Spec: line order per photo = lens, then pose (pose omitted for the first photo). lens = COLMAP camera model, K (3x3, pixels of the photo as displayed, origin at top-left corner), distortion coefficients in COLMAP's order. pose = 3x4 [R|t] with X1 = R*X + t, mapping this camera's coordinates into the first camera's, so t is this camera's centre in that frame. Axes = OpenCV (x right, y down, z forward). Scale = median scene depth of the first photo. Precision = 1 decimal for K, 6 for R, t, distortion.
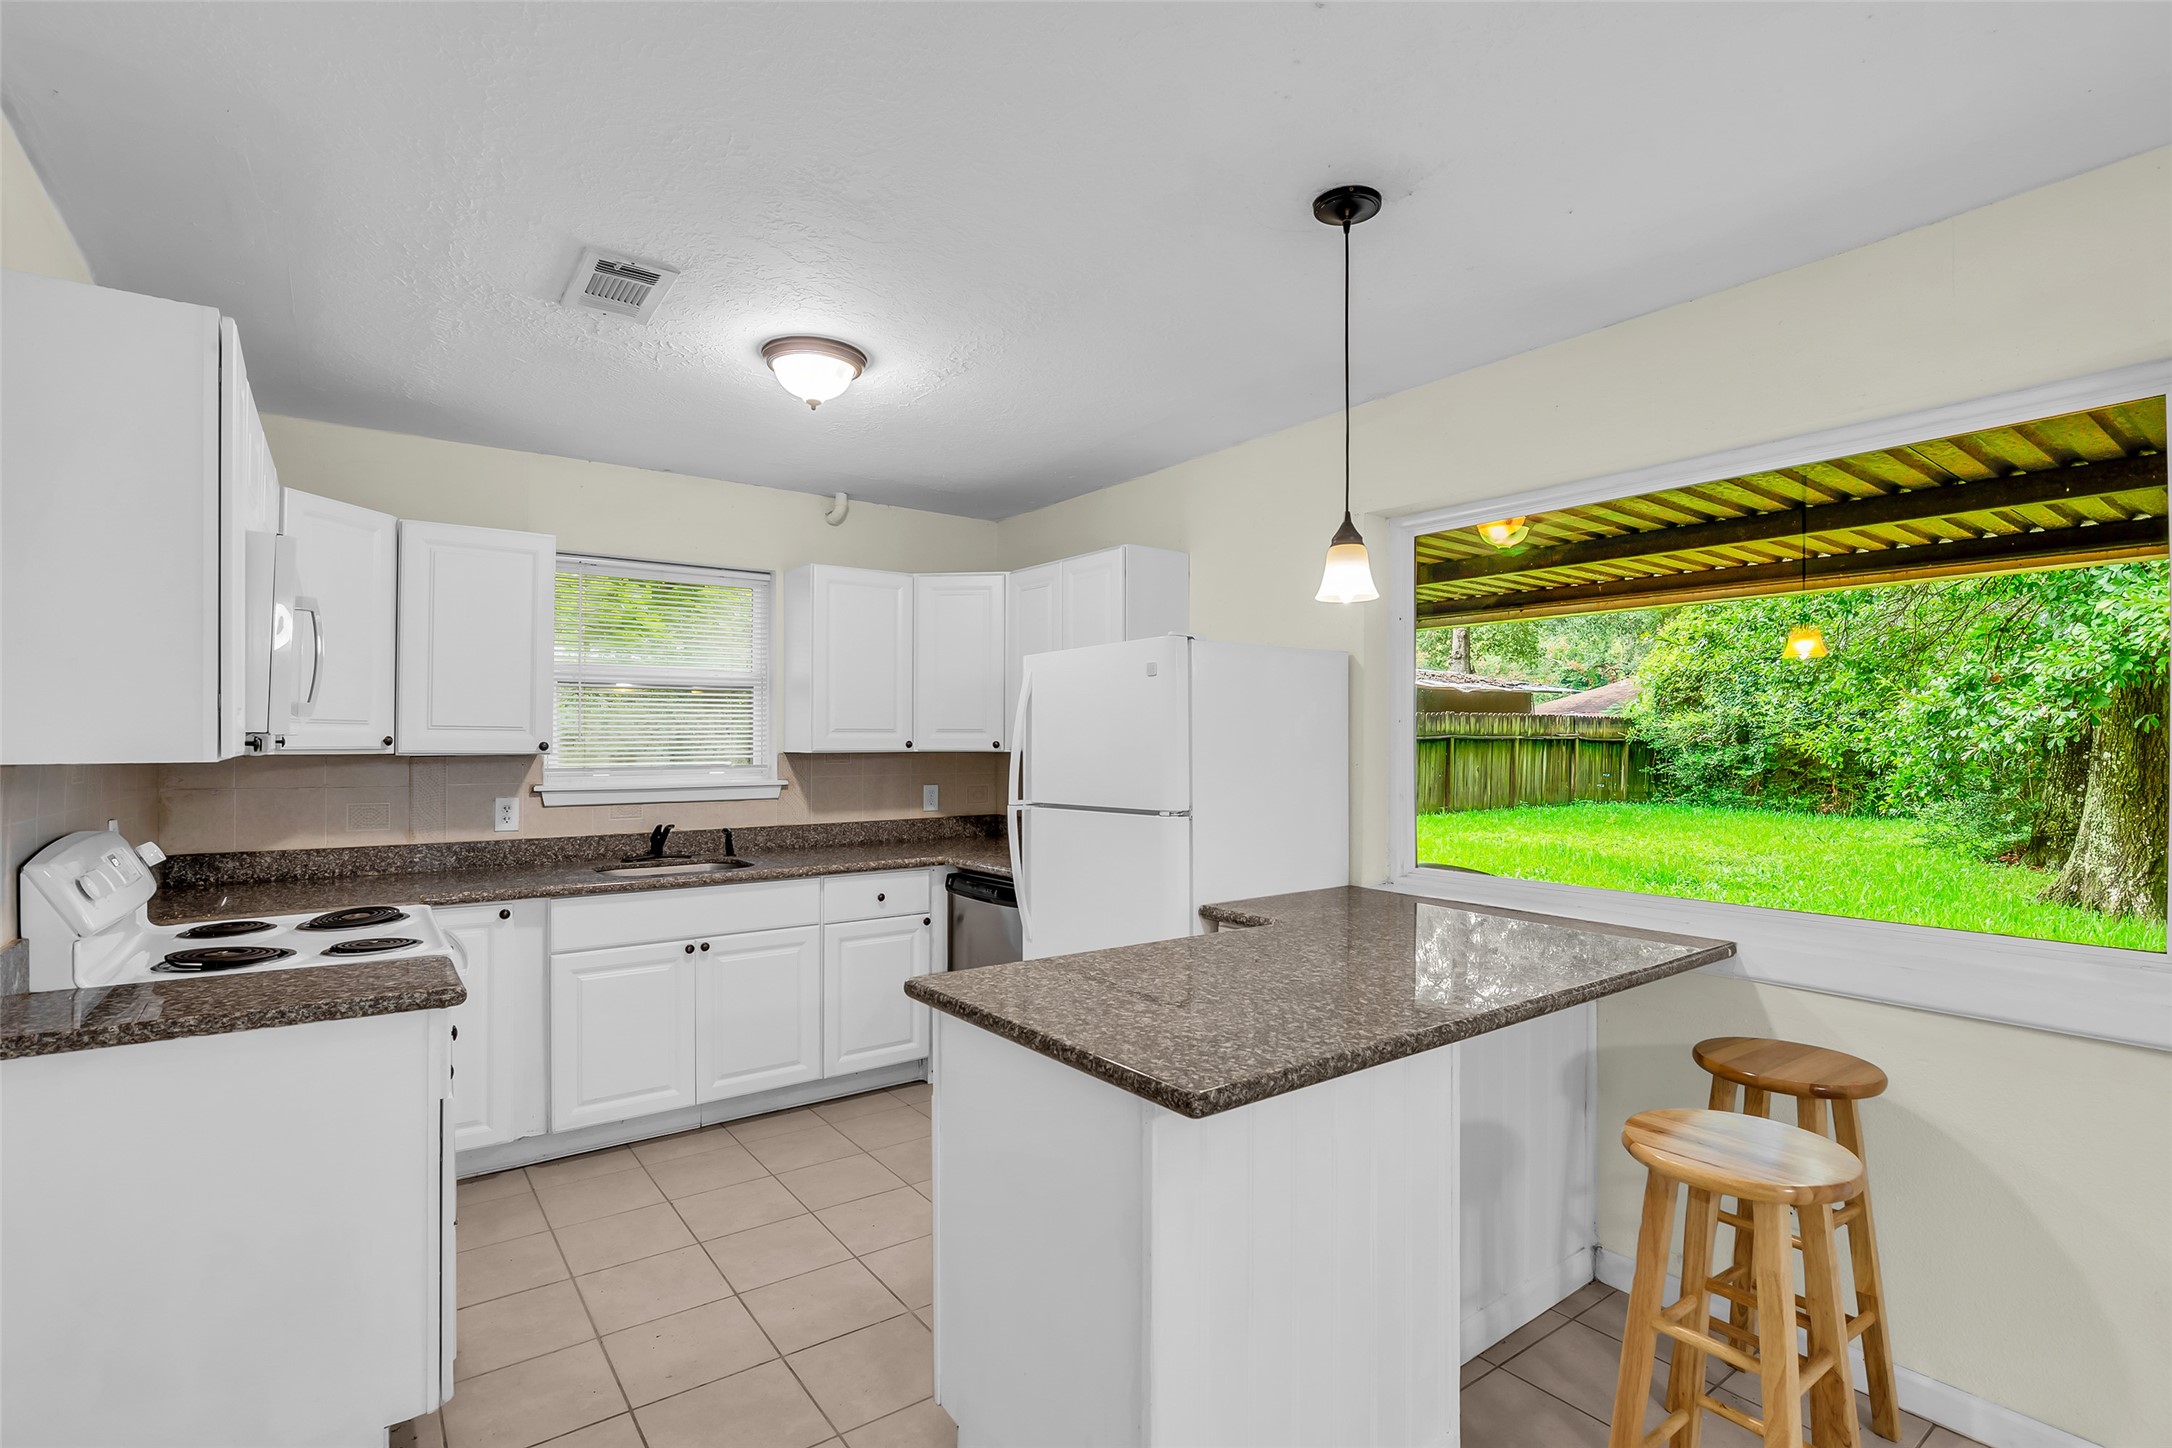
lens RADIAL K [[1004.0, 0, 1082.2], [0, 1004.0, 742.7], [0, 0, 1]] dist [-0.016243, 0.003652]
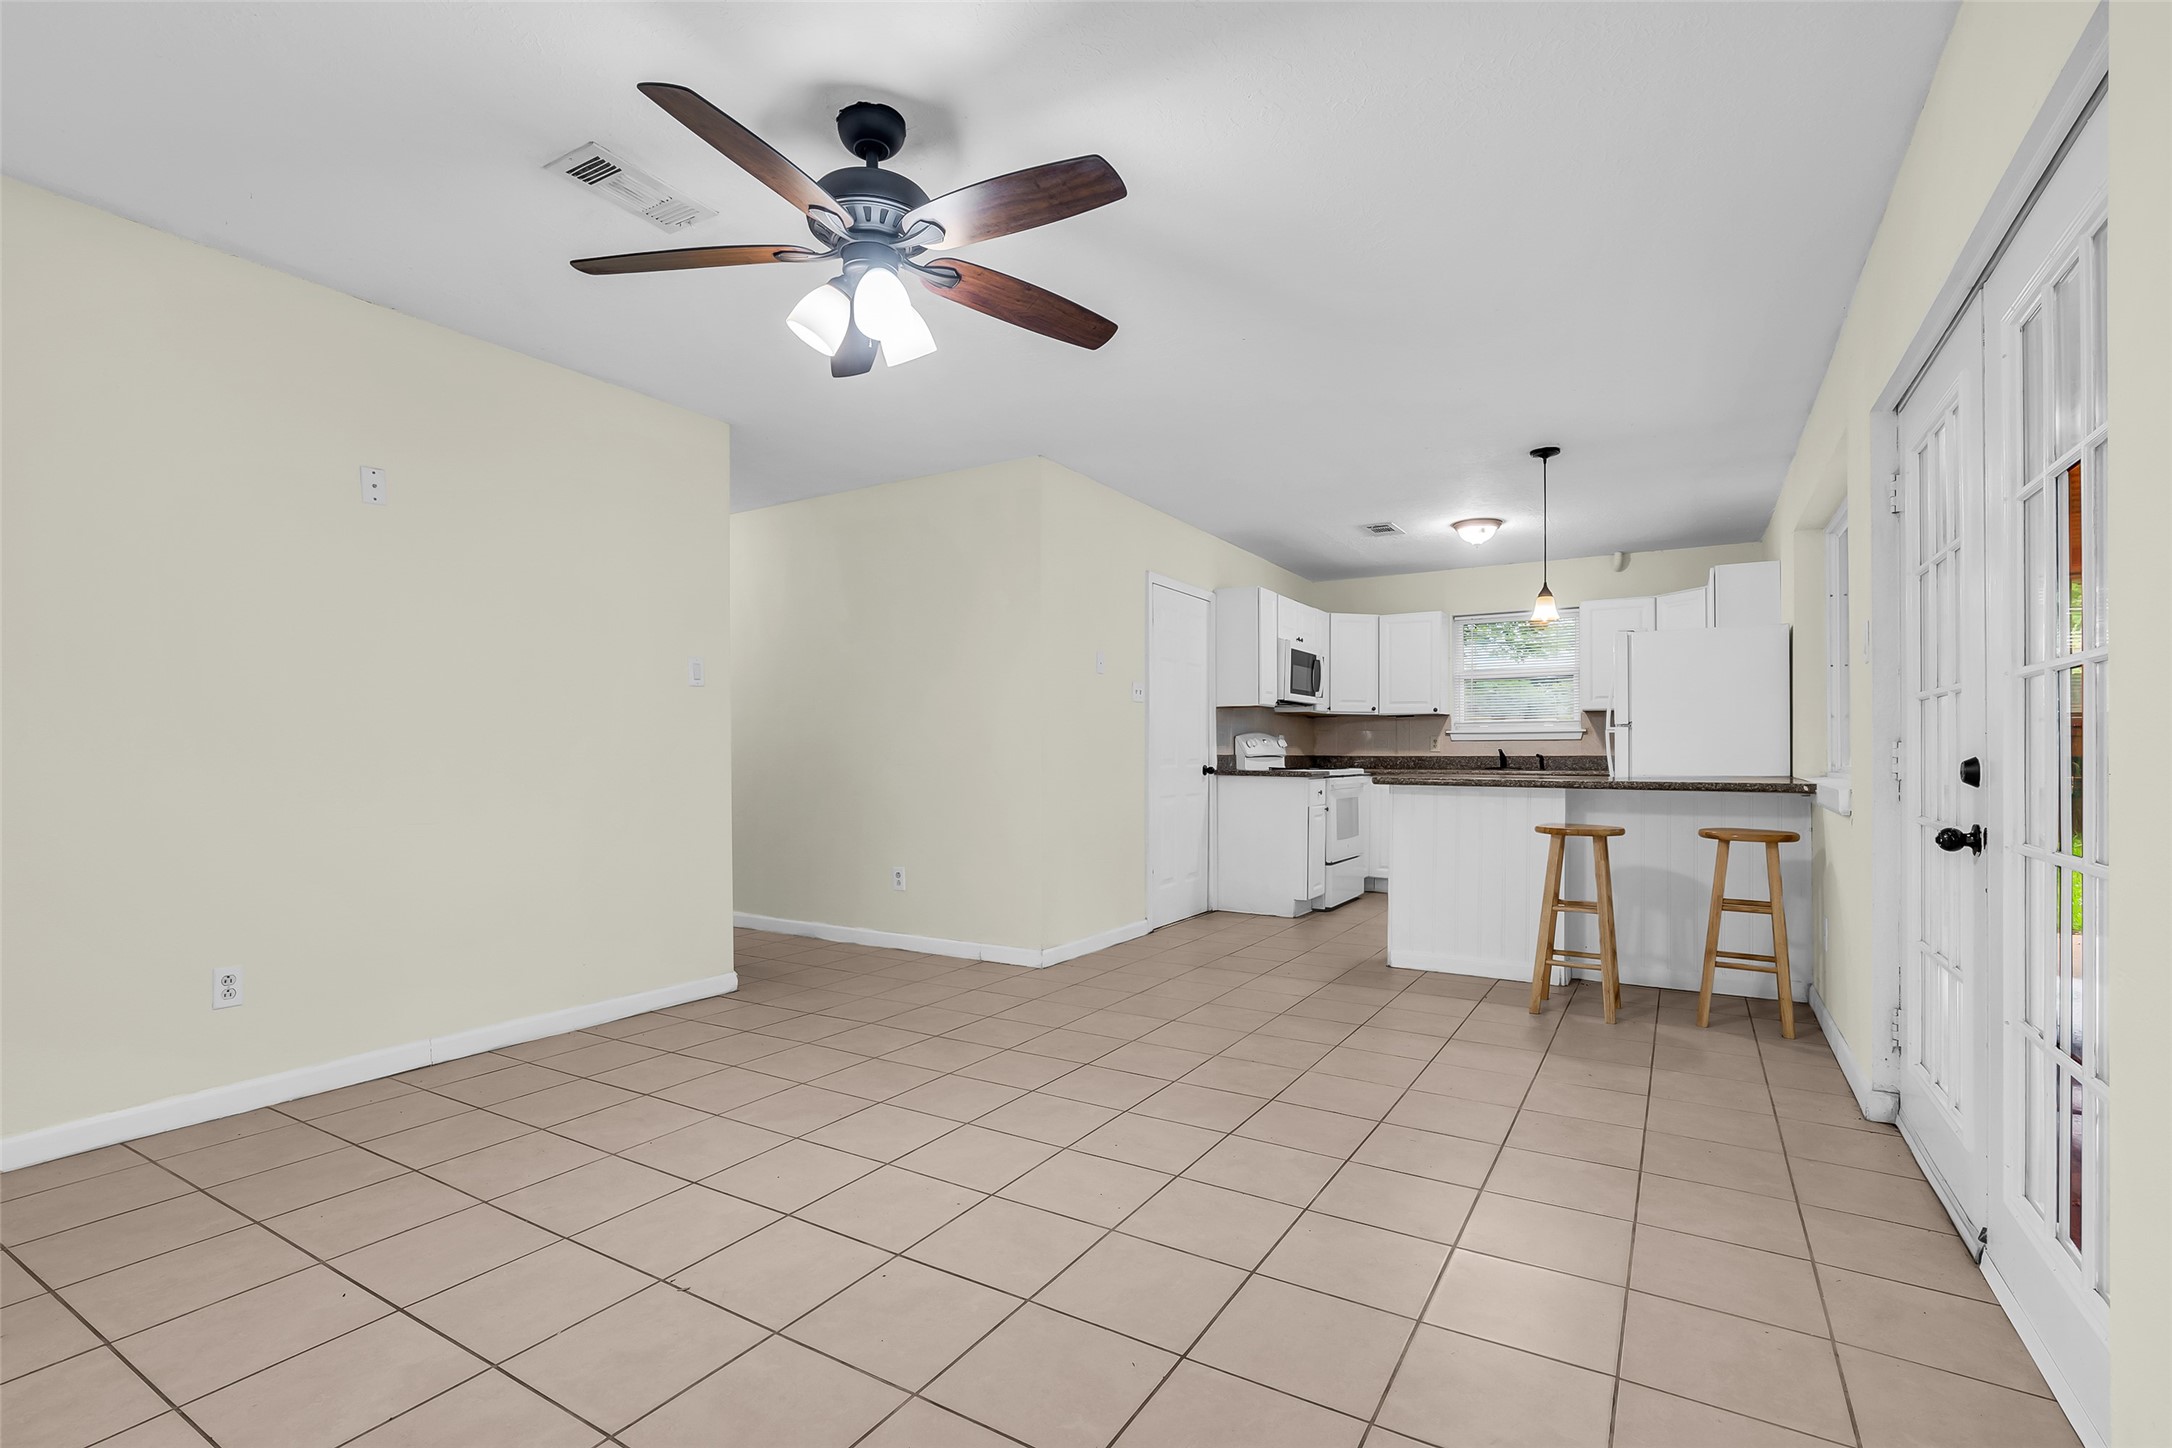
lens RADIAL K [[1004.0, 0, 1074.8], [0, 1004.0, 750.2], [0, 0, 1]] dist [-0.016243, 0.003652]
pose [[0.373297, -0.005111, -0.927698, 1.155638], [0.000517, 0.999986, -0.005301, 0.100333], [0.927712, 0.001499, 0.373295, -0.517507]]
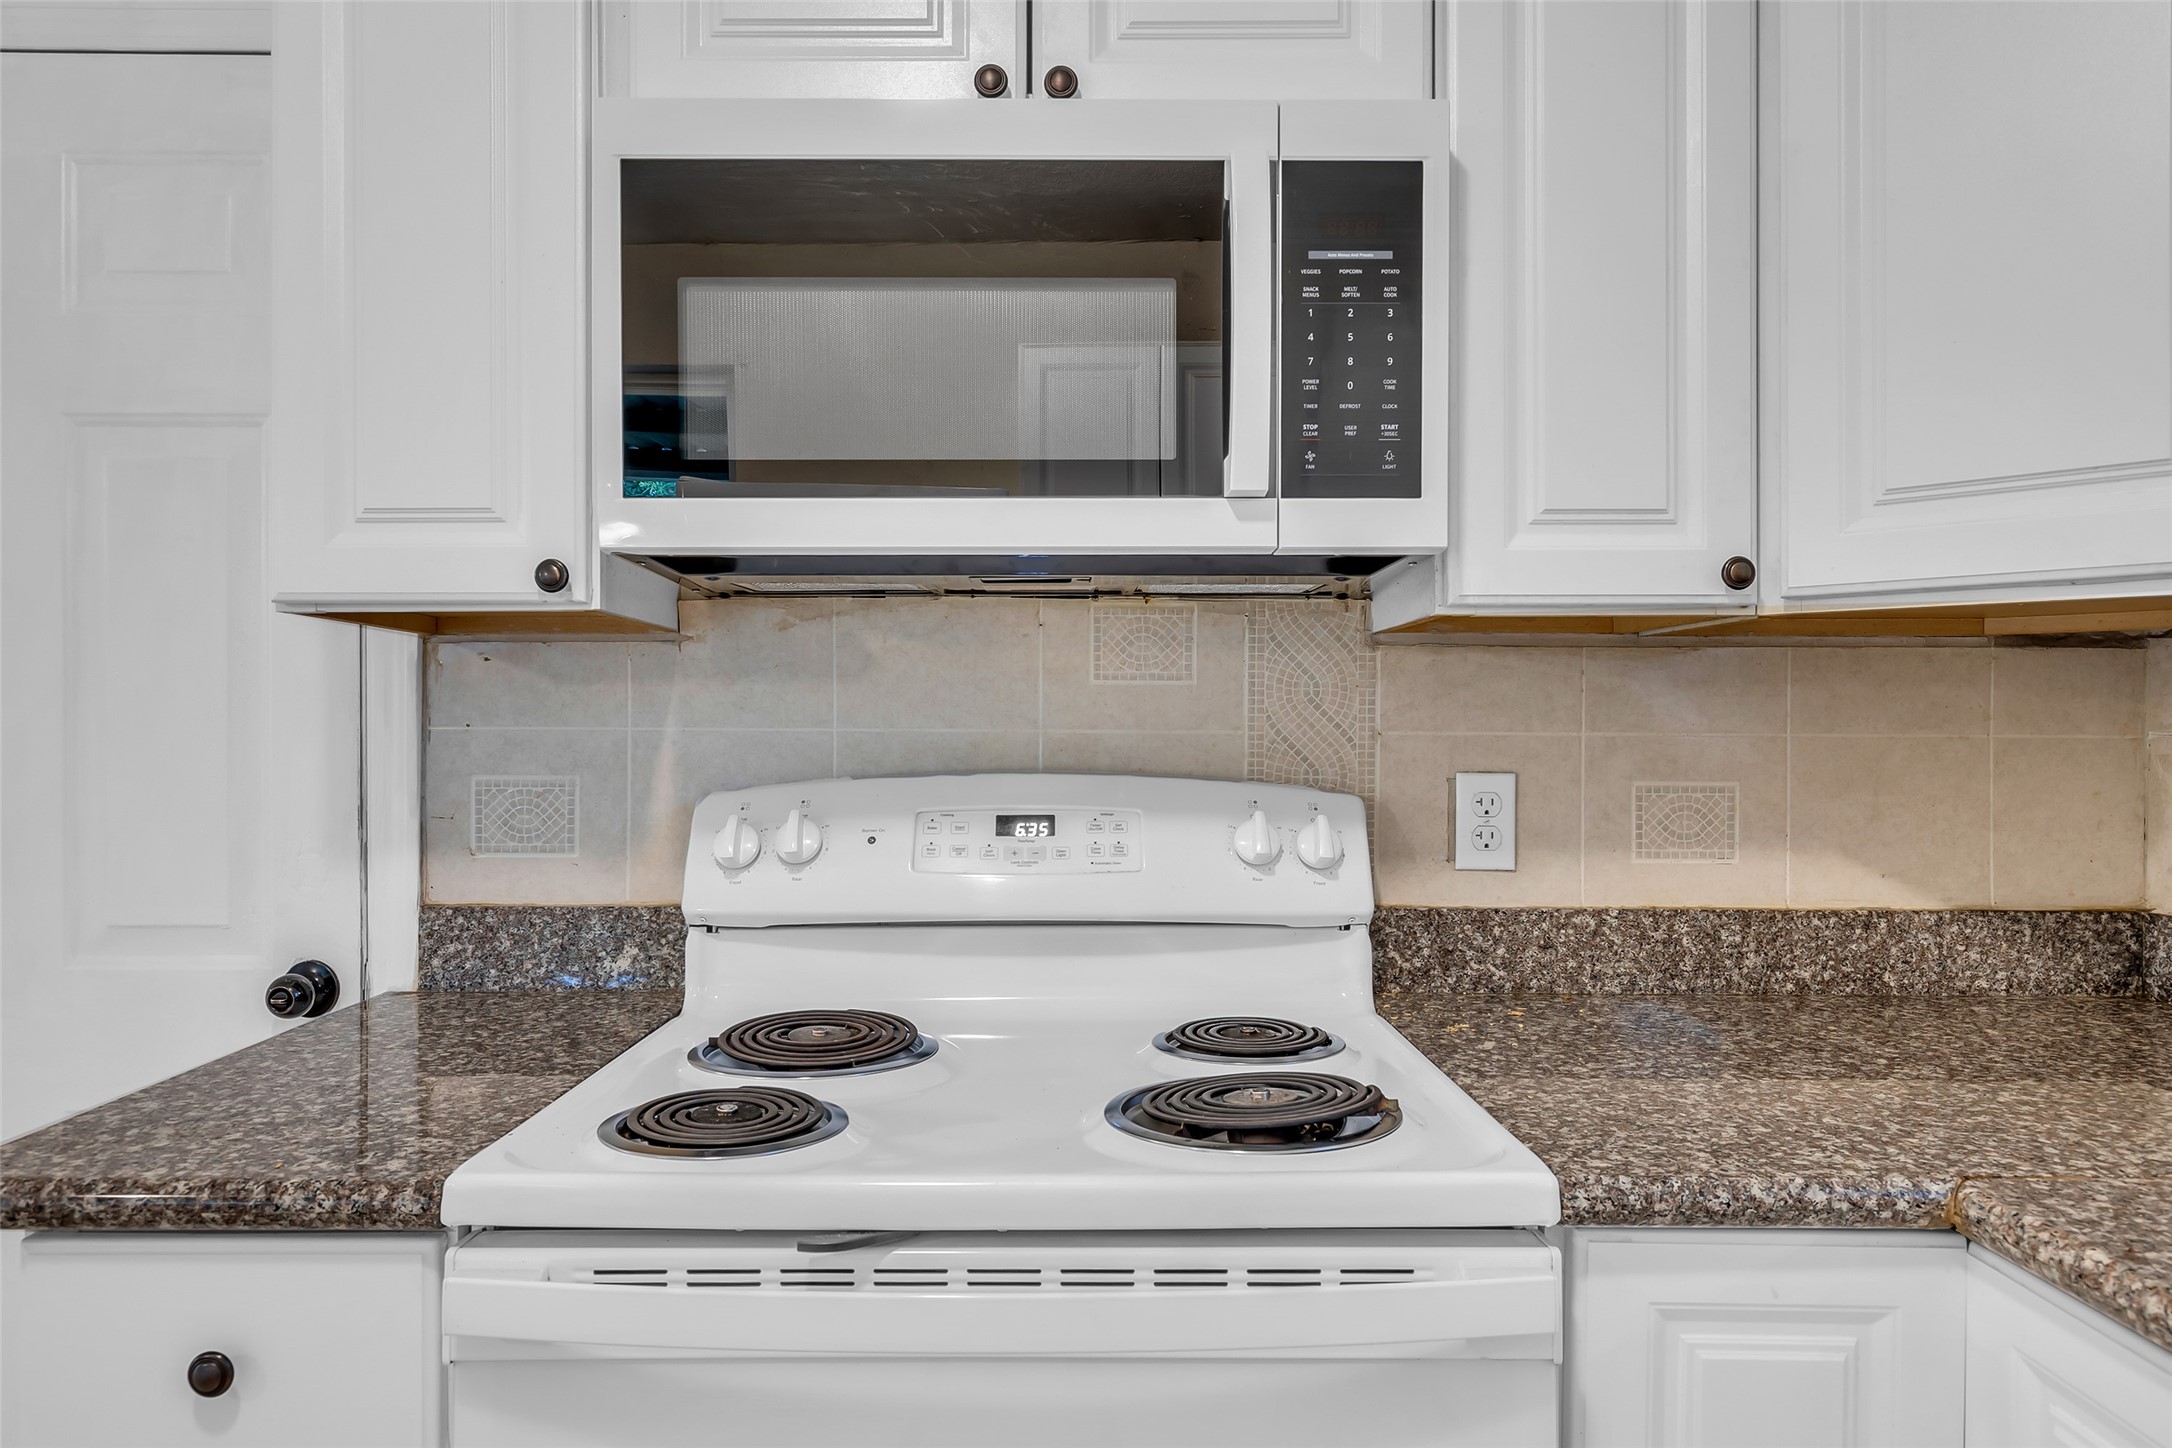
lens RADIAL K [[1384.8, 0, 1081.1], [0, 1384.8, 728.4], [0, 0, 1]] dist [-0.003177, 0.003943]
pose [[-0.590546, 0.000474, -0.807004, -0.245822], [-0.000523, 0.999999, 0.000971, 0.040031], [0.807004, 0.000996, -0.590545, 0.874455]]
